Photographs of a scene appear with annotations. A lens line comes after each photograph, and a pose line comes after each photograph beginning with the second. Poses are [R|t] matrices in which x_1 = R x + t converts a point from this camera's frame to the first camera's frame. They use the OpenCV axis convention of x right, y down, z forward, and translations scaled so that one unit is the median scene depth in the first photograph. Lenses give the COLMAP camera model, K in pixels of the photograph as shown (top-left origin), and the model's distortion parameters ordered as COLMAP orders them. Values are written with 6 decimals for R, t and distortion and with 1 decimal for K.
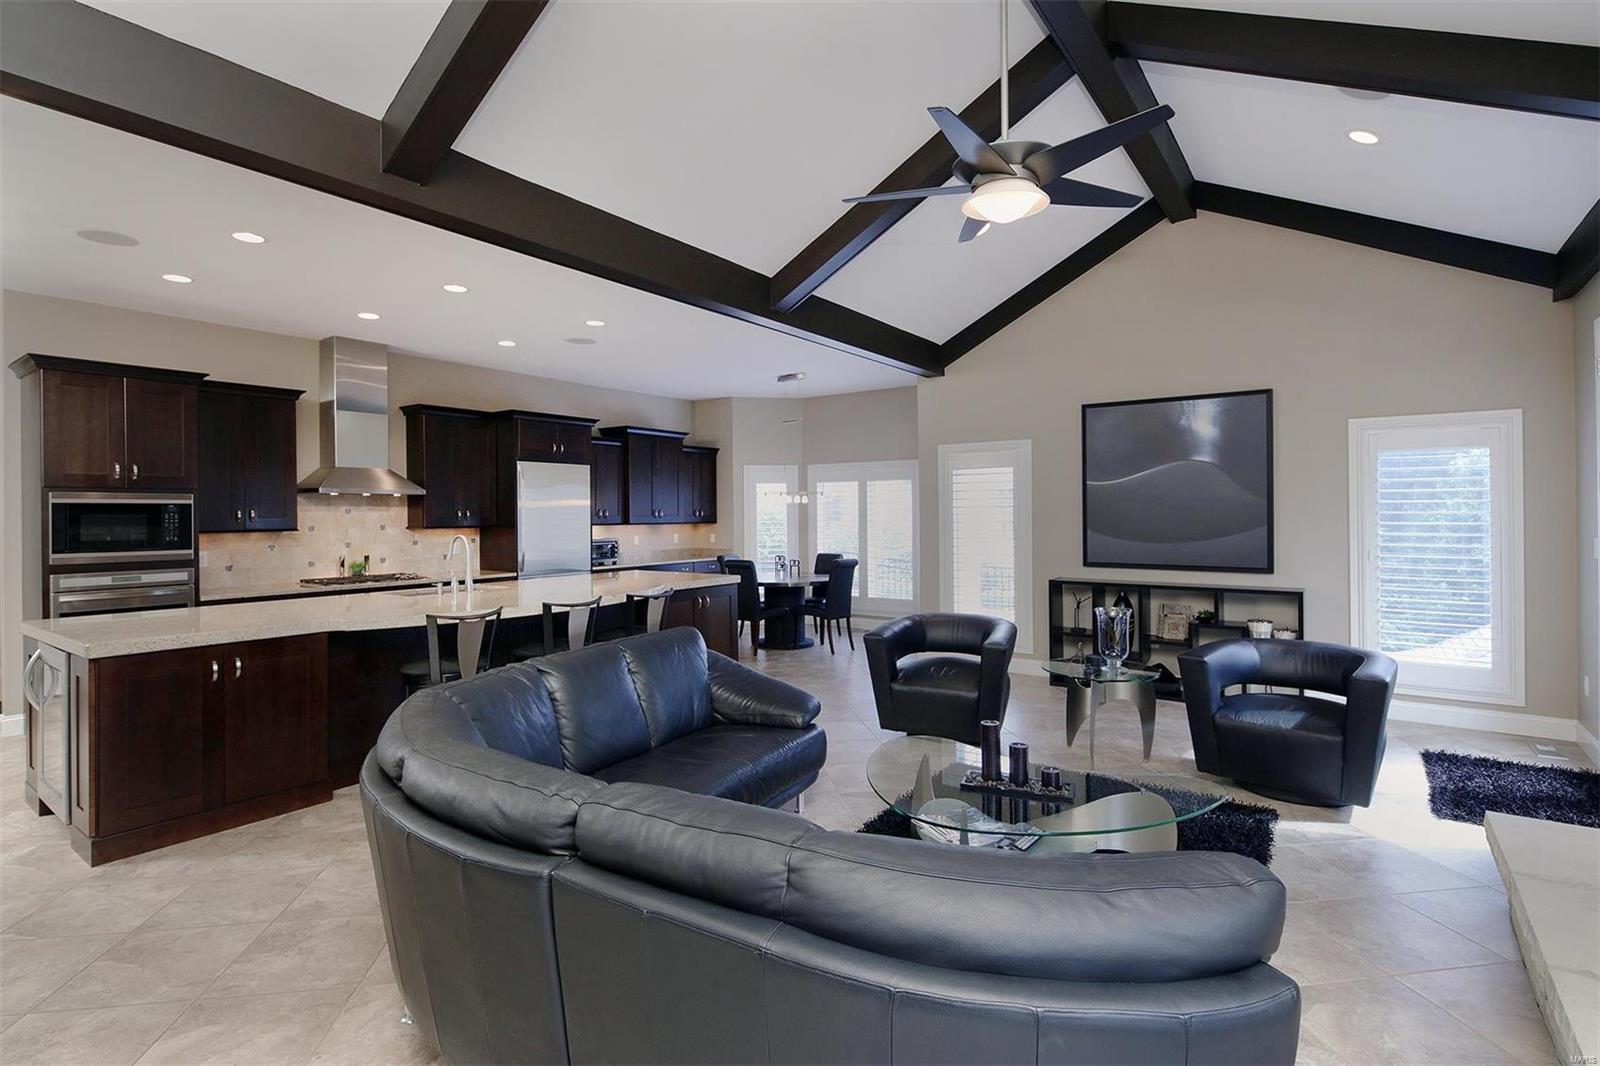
lens RADIAL K [[761.5, 0, 813.8], [0, 761.5, 521.3], [0, 0, 1]] dist [-0.003113, 0.000787]
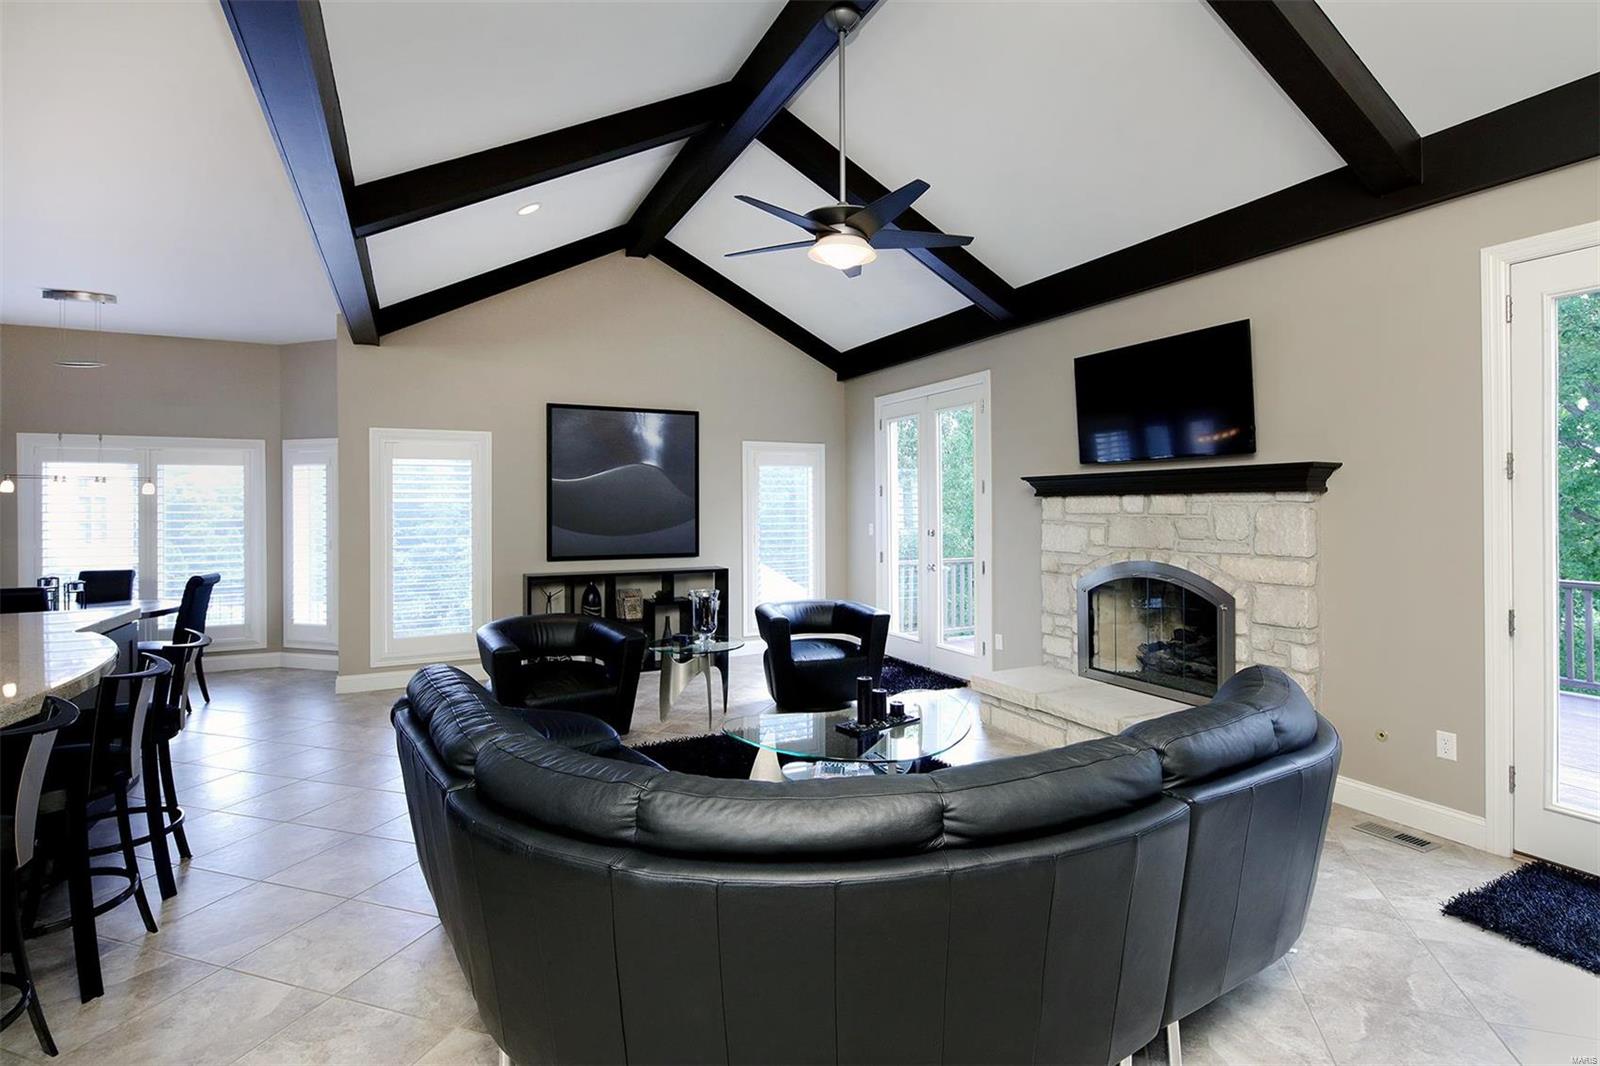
lens RADIAL K [[761.5, 0, 799.3], [0, 761.5, 504.5], [0, 0, 1]] dist [-0.003113, 0.000787]
pose [[0.480526, 0.007860, 0.876945, -0.410790], [0.011059, 0.999826, -0.015022, 0.002229], [-0.876911, 0.016916, 0.480355, 0.229821]]
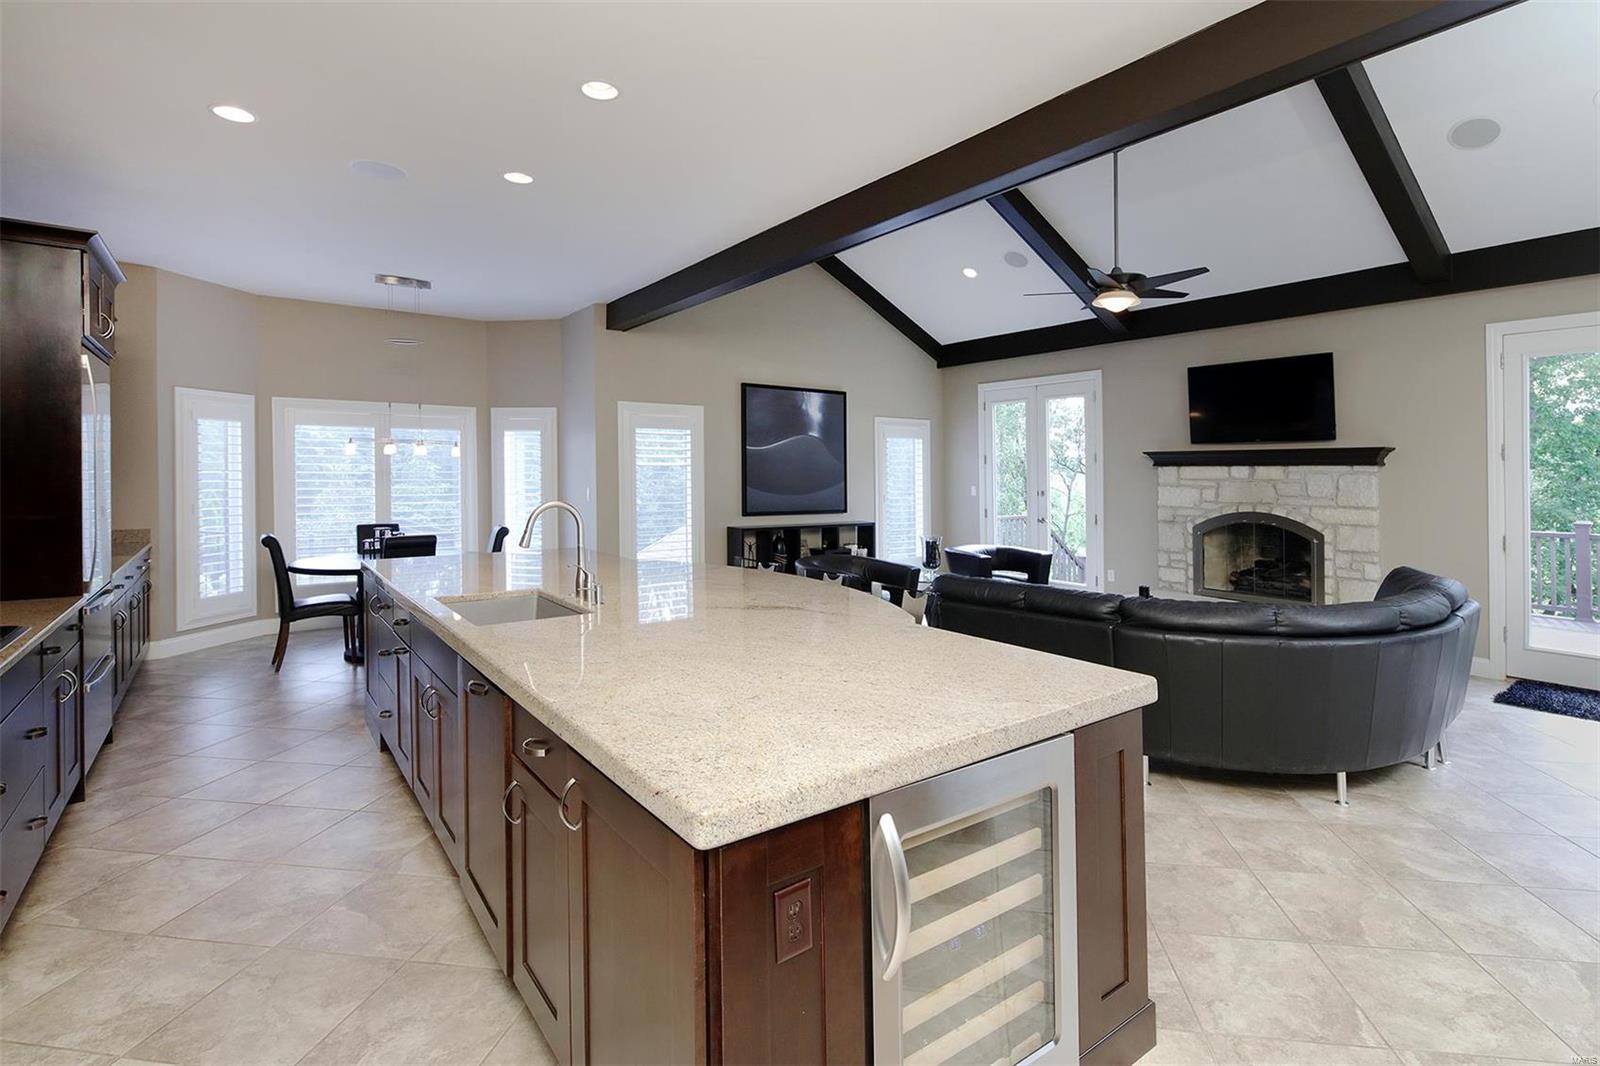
lens RADIAL K [[761.5, 0, 835.9], [0, 761.5, 462.7], [0, 0, 1]] dist [-0.003113, 0.000787]
pose [[0.304568, 0.020285, 0.952274, -0.810480], [0.004620, 0.999730, -0.022774, 0.002391], [-0.952479, 0.011336, 0.304393, 0.528744]]
